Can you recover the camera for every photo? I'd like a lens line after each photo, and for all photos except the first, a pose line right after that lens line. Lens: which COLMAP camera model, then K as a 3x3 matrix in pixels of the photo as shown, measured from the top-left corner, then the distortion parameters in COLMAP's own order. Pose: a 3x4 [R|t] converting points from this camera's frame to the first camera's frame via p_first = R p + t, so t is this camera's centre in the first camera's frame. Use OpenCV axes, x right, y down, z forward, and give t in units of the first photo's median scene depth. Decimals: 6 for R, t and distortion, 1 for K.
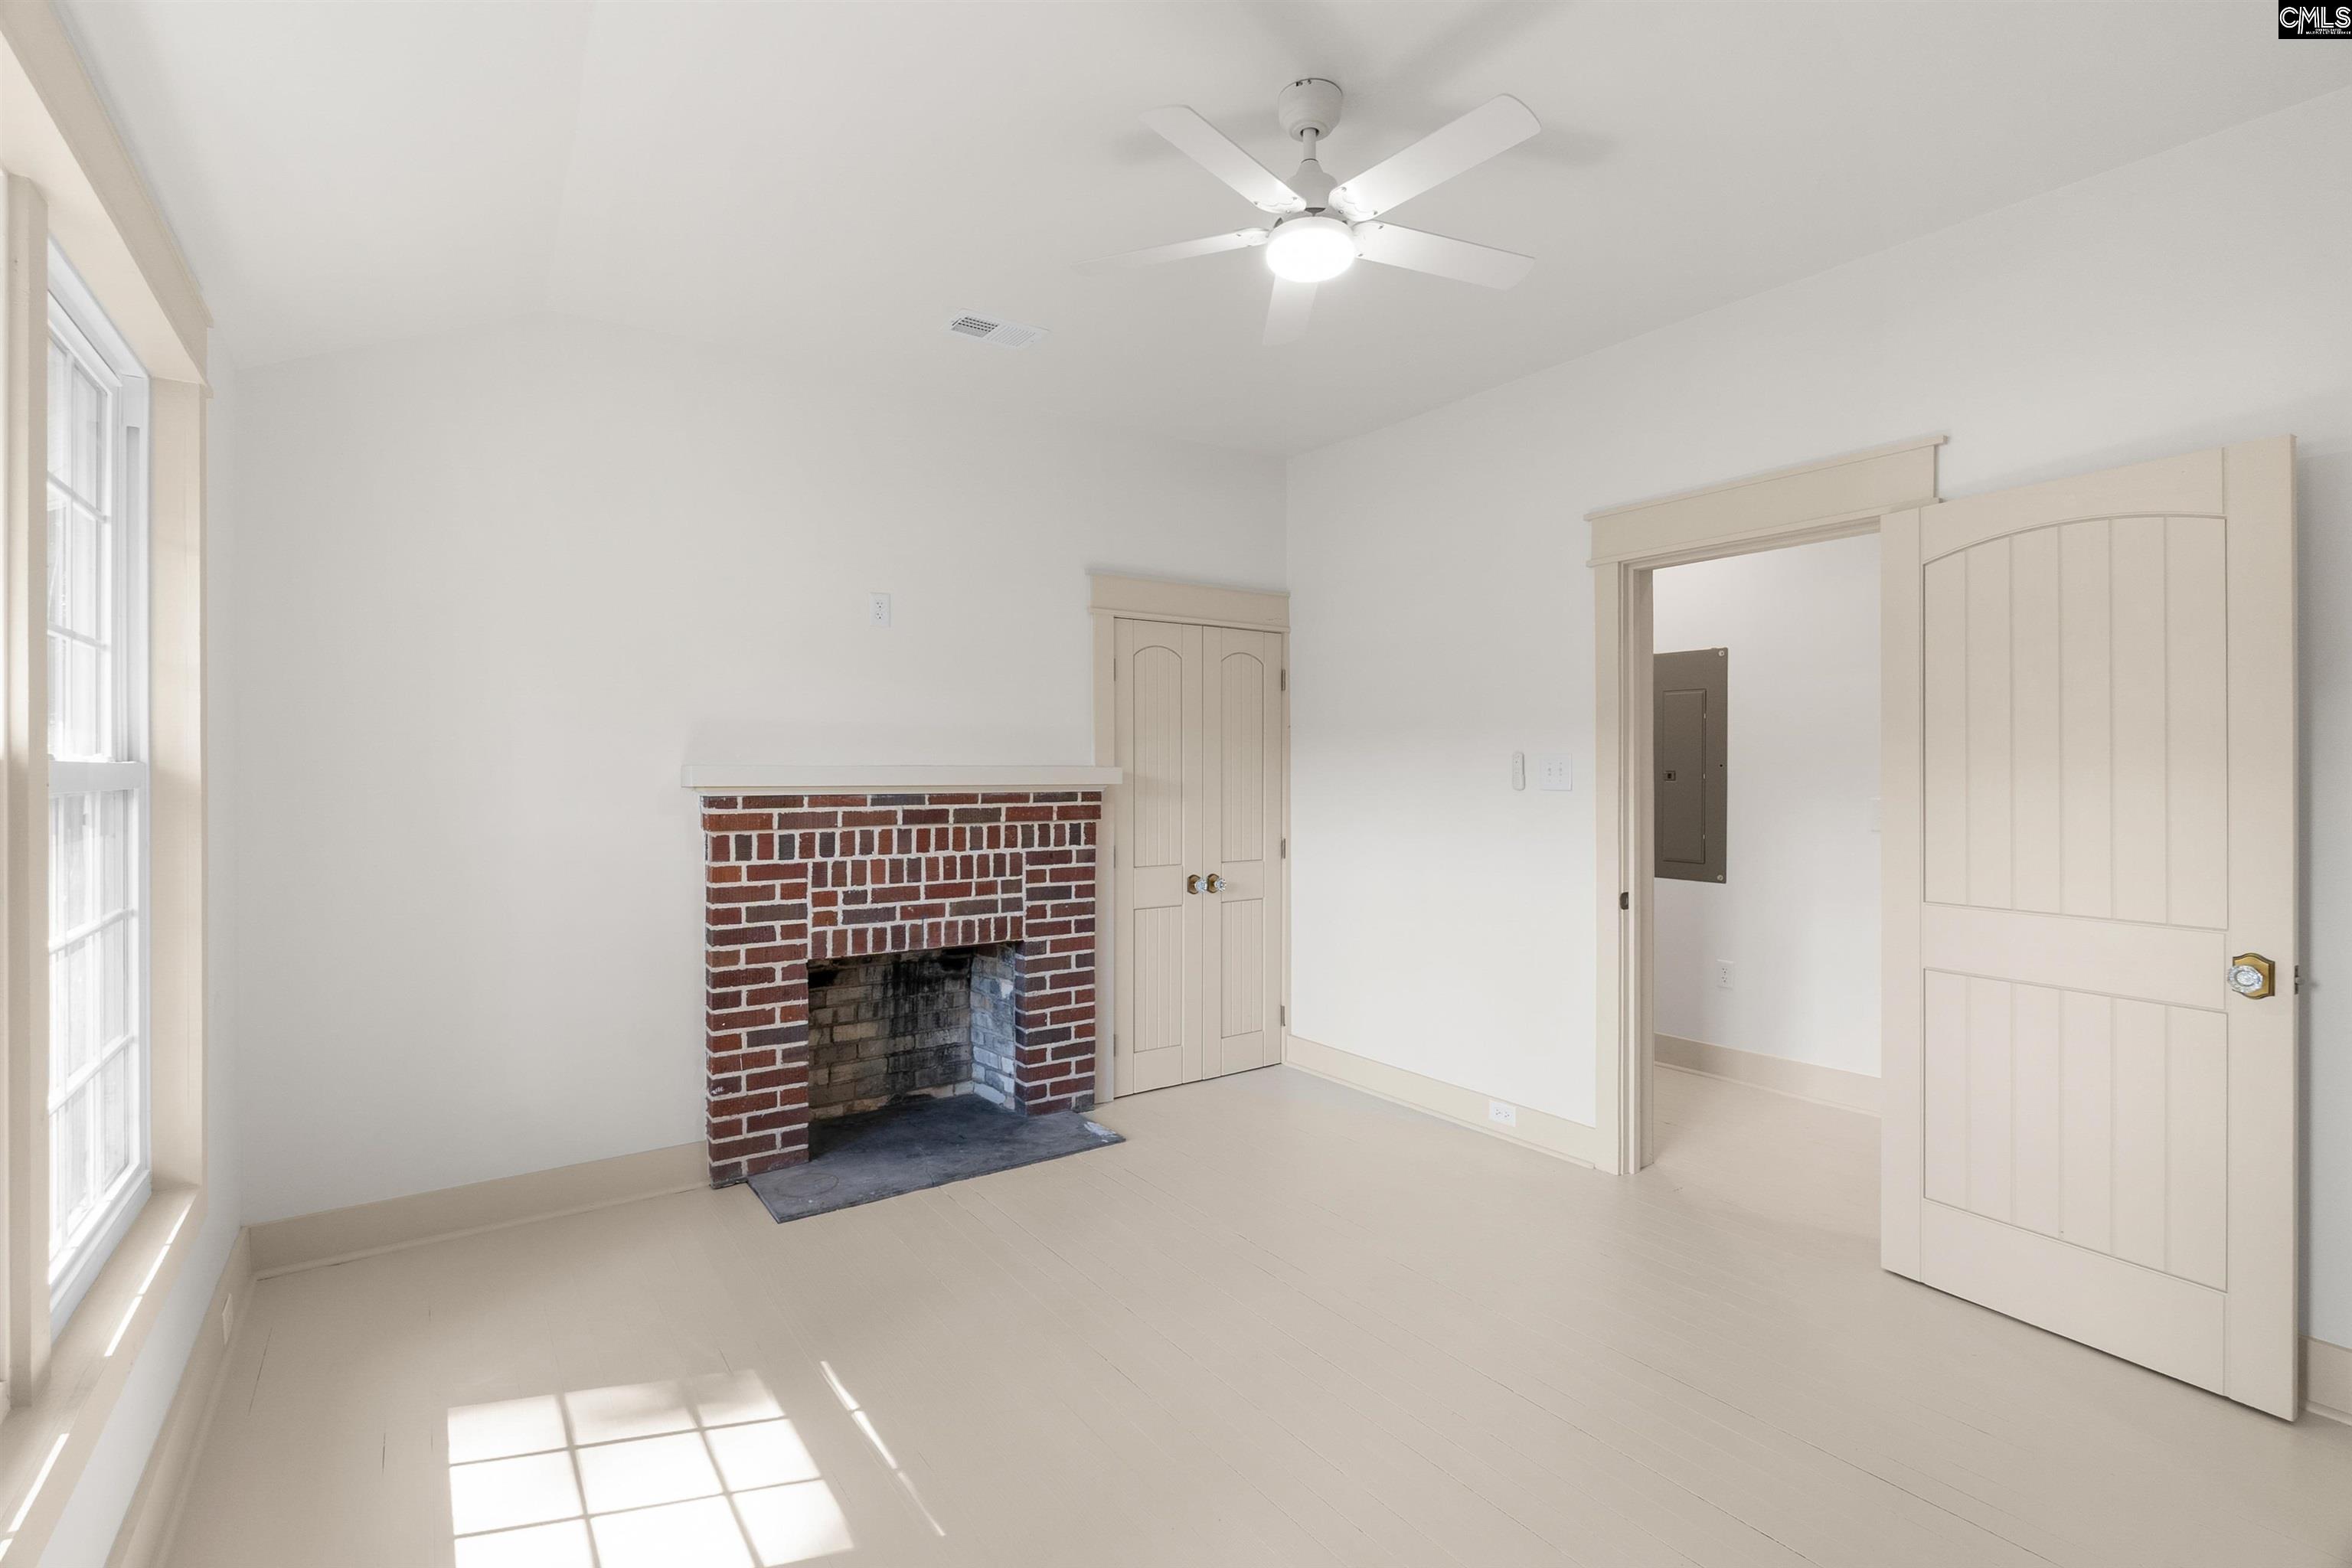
lens RADIAL K [[1085.3, 0, 1168.6], [0, 1085.3, 771.6], [0, 0, 1]] dist [-0.000242, -0.000104]
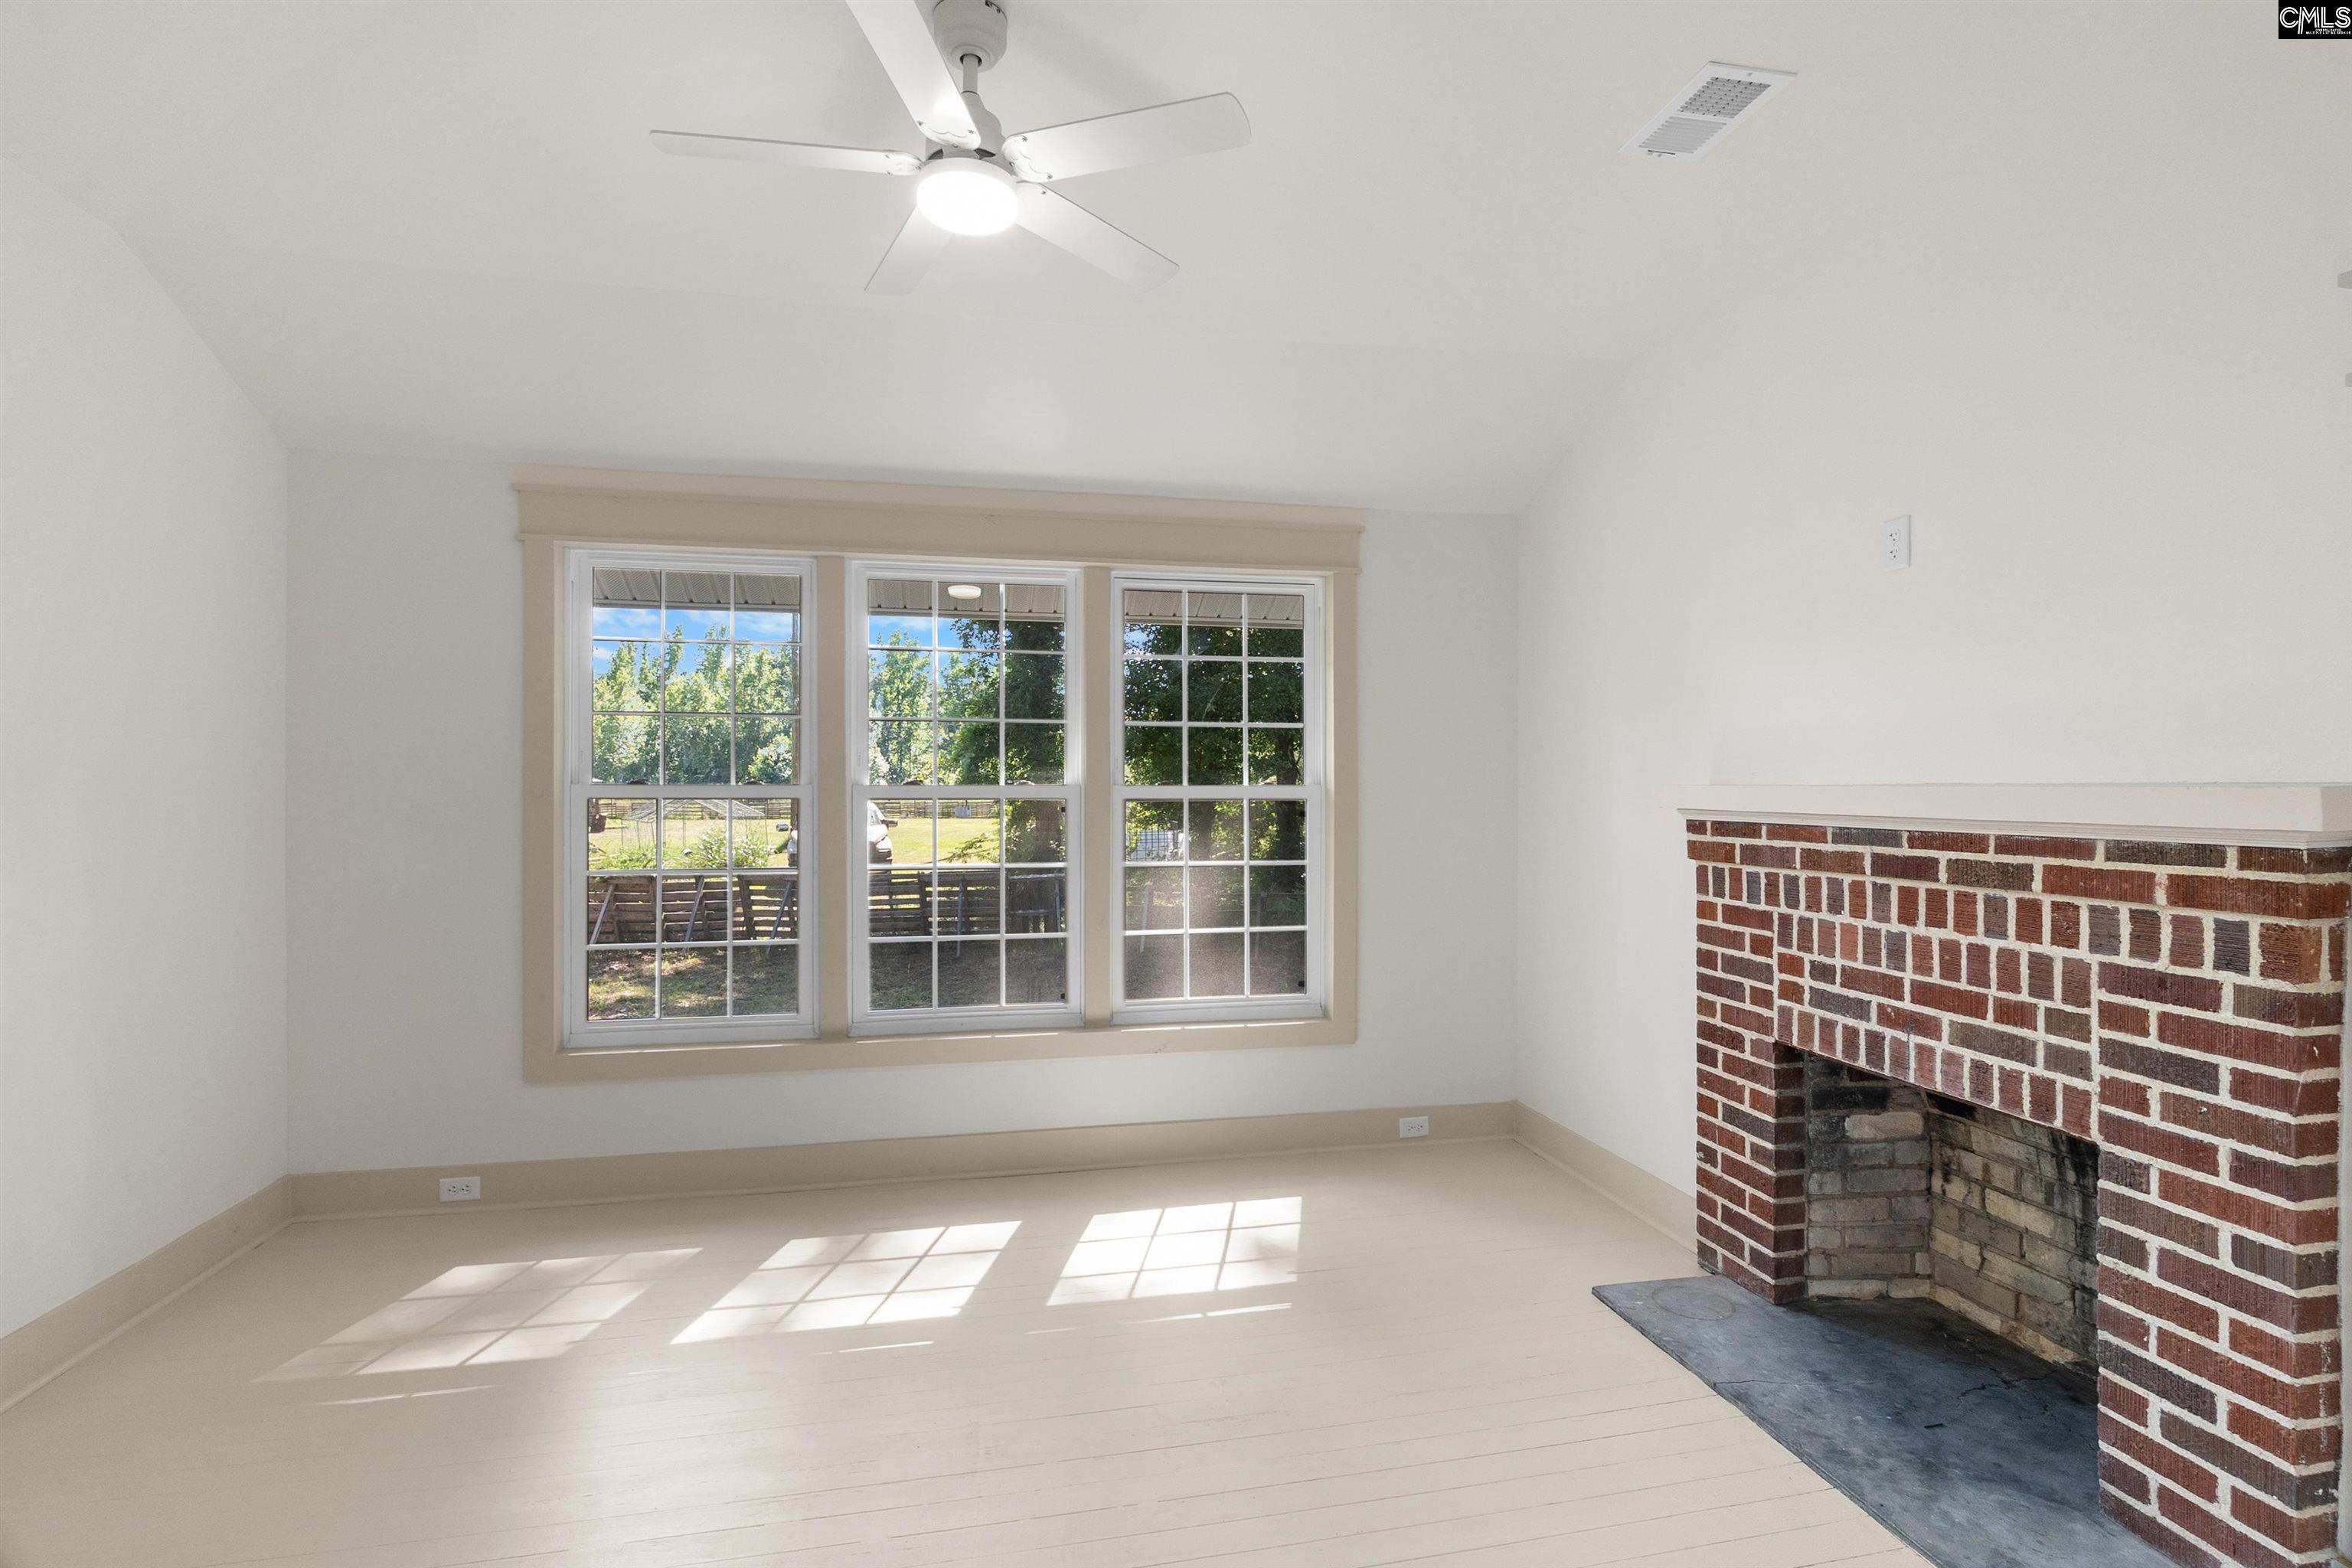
lens RADIAL K [[1085.3, 0, 1168.2], [0, 1085.3, 791.2], [0, 0, 1]] dist [-0.000242, -0.000104]
pose [[-0.398546, 0.007298, -0.917119, 0.503496], [0.003453, 0.999973, 0.006457, -0.006886], [0.917142, -0.000593, -0.398560, 0.860493]]
